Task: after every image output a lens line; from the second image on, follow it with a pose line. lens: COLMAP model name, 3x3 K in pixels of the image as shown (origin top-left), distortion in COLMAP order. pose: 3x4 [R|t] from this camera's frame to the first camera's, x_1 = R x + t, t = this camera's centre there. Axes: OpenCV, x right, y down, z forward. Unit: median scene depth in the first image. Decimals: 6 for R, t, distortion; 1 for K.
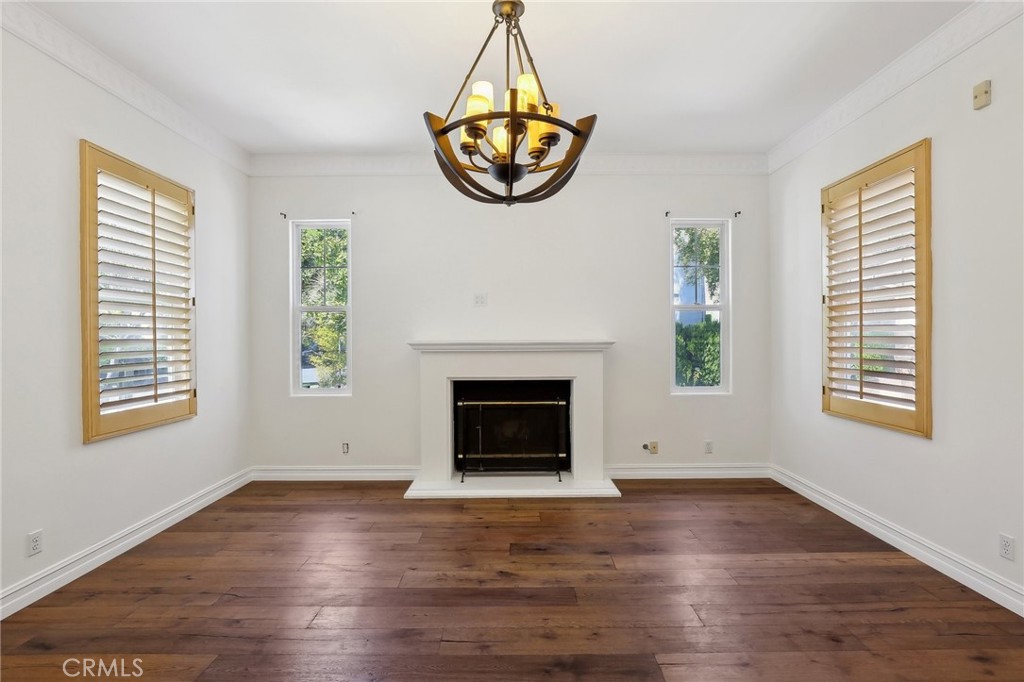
lens RADIAL K [[491.6, 0, 509.7], [0, 491.6, 339.6], [0, 0, 1]] dist [-0.005896, 0.002593]
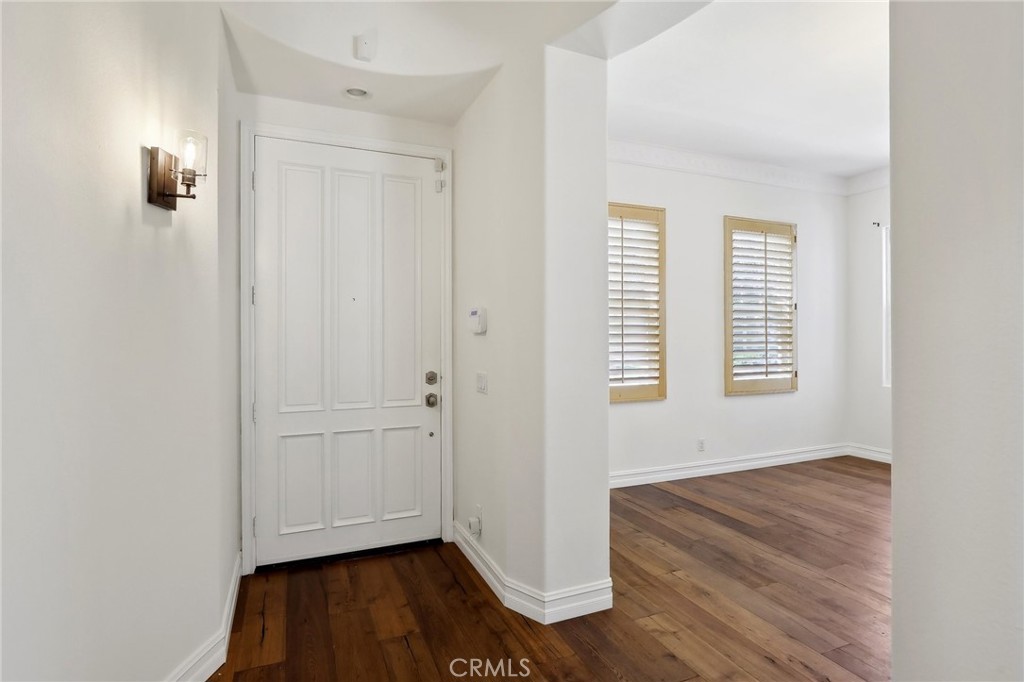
lens RADIAL K [[517.6, 0, 511.4], [0, 517.6, 336.0], [0, 0, 1]] dist [-0.003297, -0.000286]
pose [[0.398374, 0.006593, -0.917199, 0.363818], [-0.004007, 0.999977, 0.005448, -0.000355], [0.917214, 0.001505, 0.398391, -0.296434]]
